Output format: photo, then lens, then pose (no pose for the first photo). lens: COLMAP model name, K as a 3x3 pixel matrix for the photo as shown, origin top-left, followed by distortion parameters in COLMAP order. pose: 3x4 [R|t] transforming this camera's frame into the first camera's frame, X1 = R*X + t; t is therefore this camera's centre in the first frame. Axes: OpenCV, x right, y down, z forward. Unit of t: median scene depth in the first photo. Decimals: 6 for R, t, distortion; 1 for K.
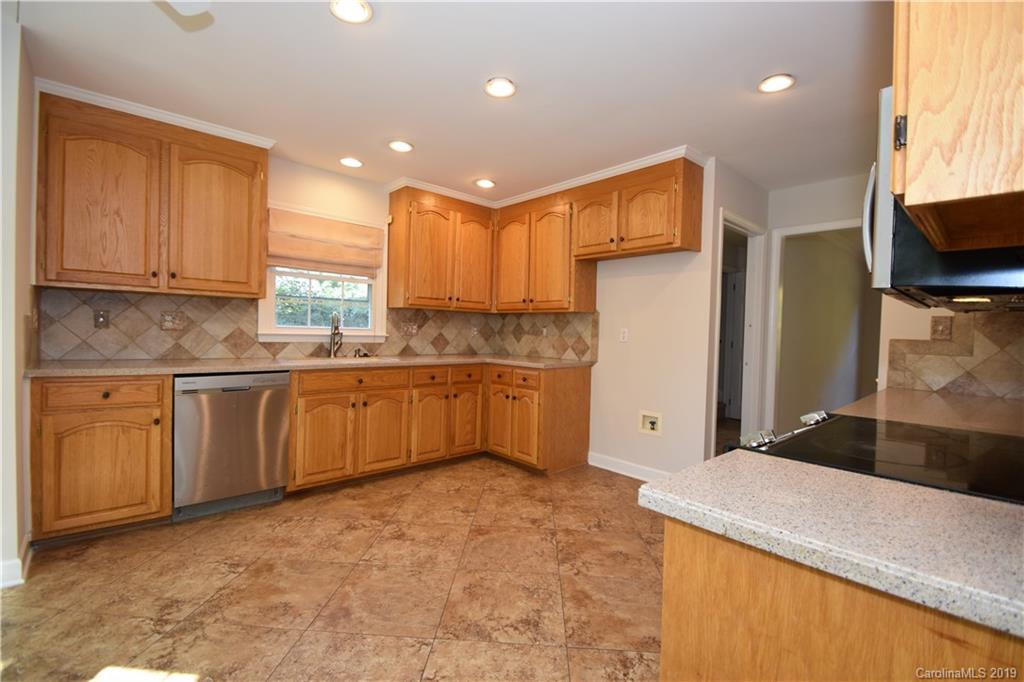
lens RADIAL K [[446.8, 0, 515.2], [0, 446.8, 341.0], [0, 0, 1]] dist [0.012839, -0.017232]
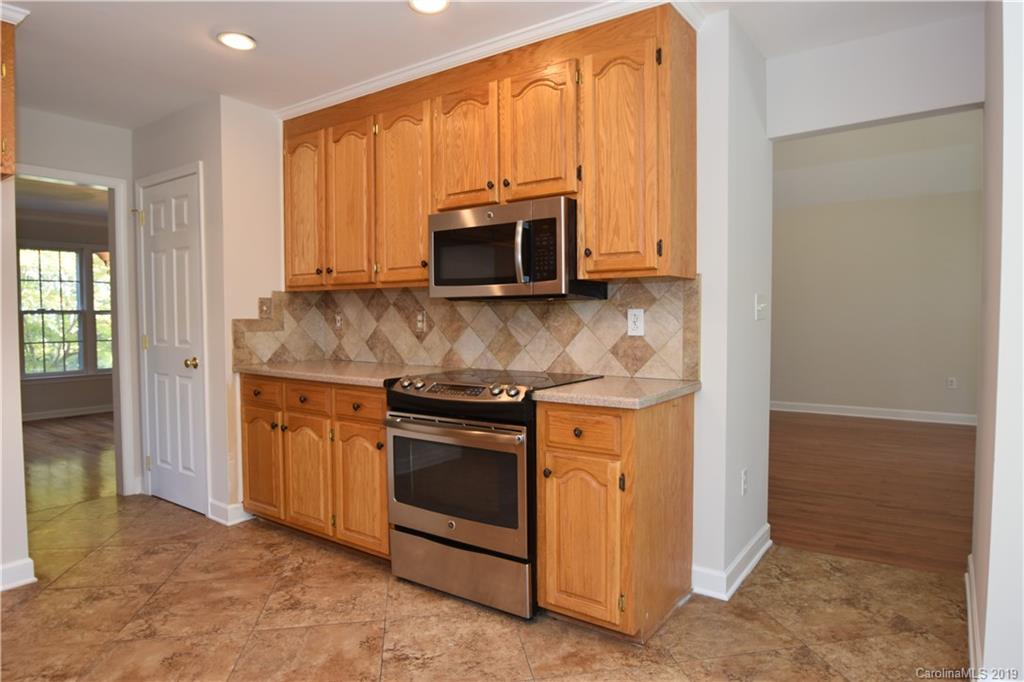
lens RADIAL K [[618.7, 0, 517.8], [0, 618.7, 339.5], [0, 0, 1]] dist [-0.029001, -0.001616]
pose [[-0.215839, -0.065200, 0.974250, -0.562905], [0.025103, 0.997068, 0.072288, -0.035192], [-0.976106, 0.040059, -0.213570, 0.530785]]
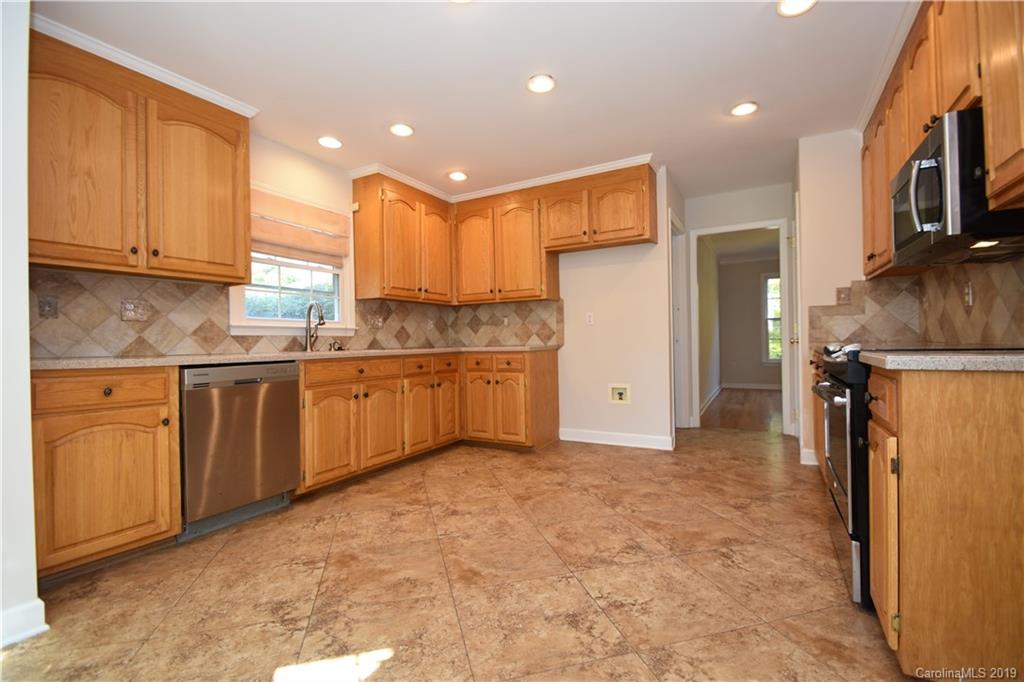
lens RADIAL K [[446.8, 0, 515.2], [0, 446.8, 341.0], [0, 0, 1]] dist [0.012839, -0.017232]
pose [[0.949000, -0.044304, 0.312149, -0.350734], [0.051260, 0.998586, -0.014112, 0.059655], [-0.311082, 0.029393, 0.949928, -0.007721]]
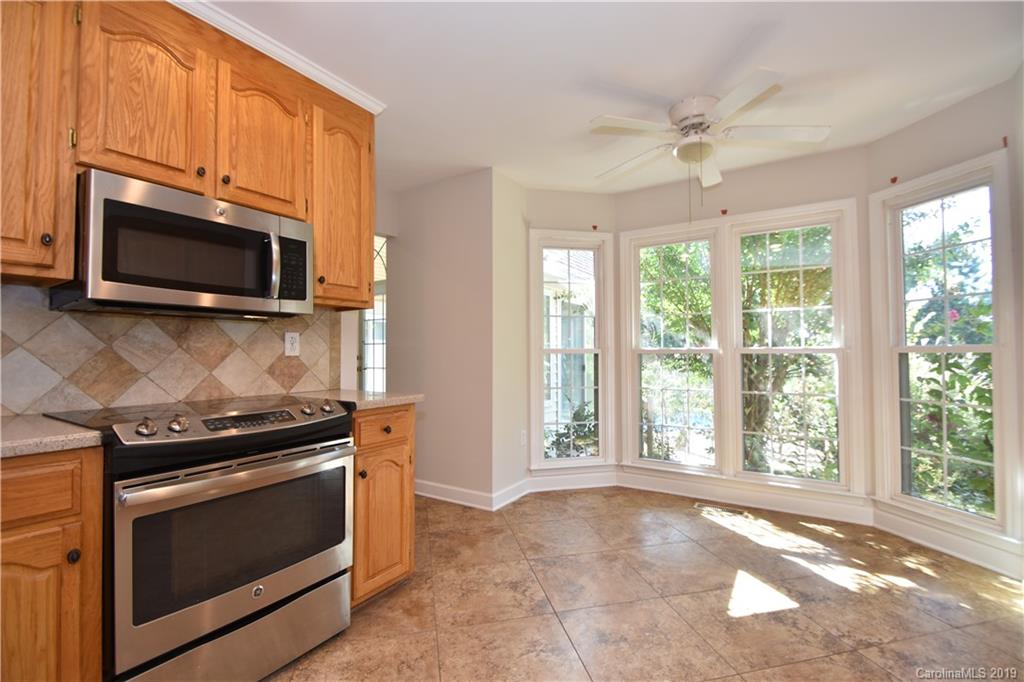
lens RADIAL K [[453.6, 0, 515.1], [0, 453.6, 340.5], [0, 0, 1]] dist [0.010680, -0.016784]
pose [[-0.965900, -0.027741, -0.257425, 0.120327], [-0.026085, 0.999611, -0.009843, 0.001268], [0.257598, -0.002793, -0.966248, 0.993488]]
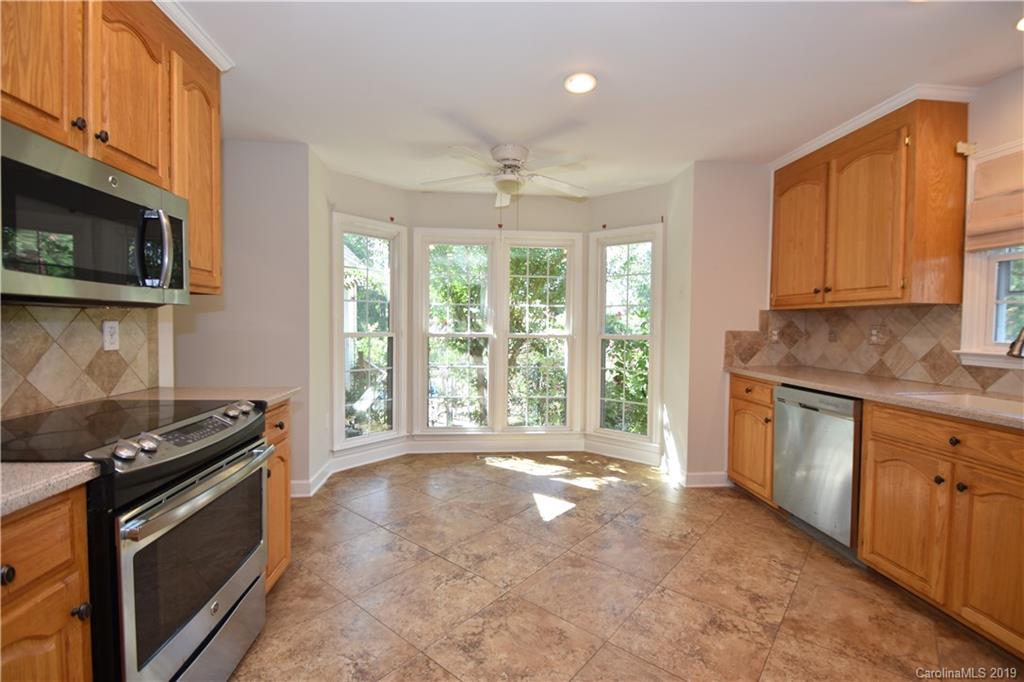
lens RADIAL K [[453.6, 0, 515.1], [0, 453.6, 340.5], [0, 0, 1]] dist [0.010680, -0.016784]
pose [[-0.604481, -0.005386, -0.796601, 0.438655], [-0.045745, 0.998562, 0.027961, -0.025142], [0.795305, 0.053342, -0.603858, 0.957626]]
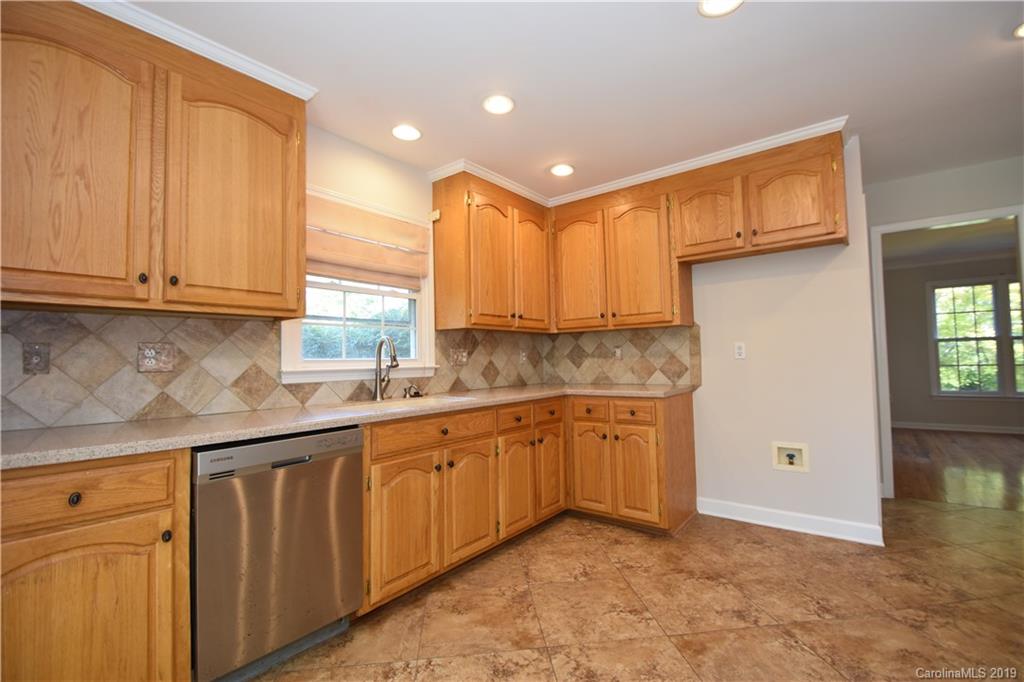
lens RADIAL K [[453.6, 0, 515.1], [0, 453.6, 340.5], [0, 0, 1]] dist [0.010680, -0.016784]
pose [[0.985710, -0.041583, 0.163239, -0.370057], [0.052016, 0.996833, -0.060161, -0.004109], [-0.160221, 0.067792, 0.984751, 0.292803]]
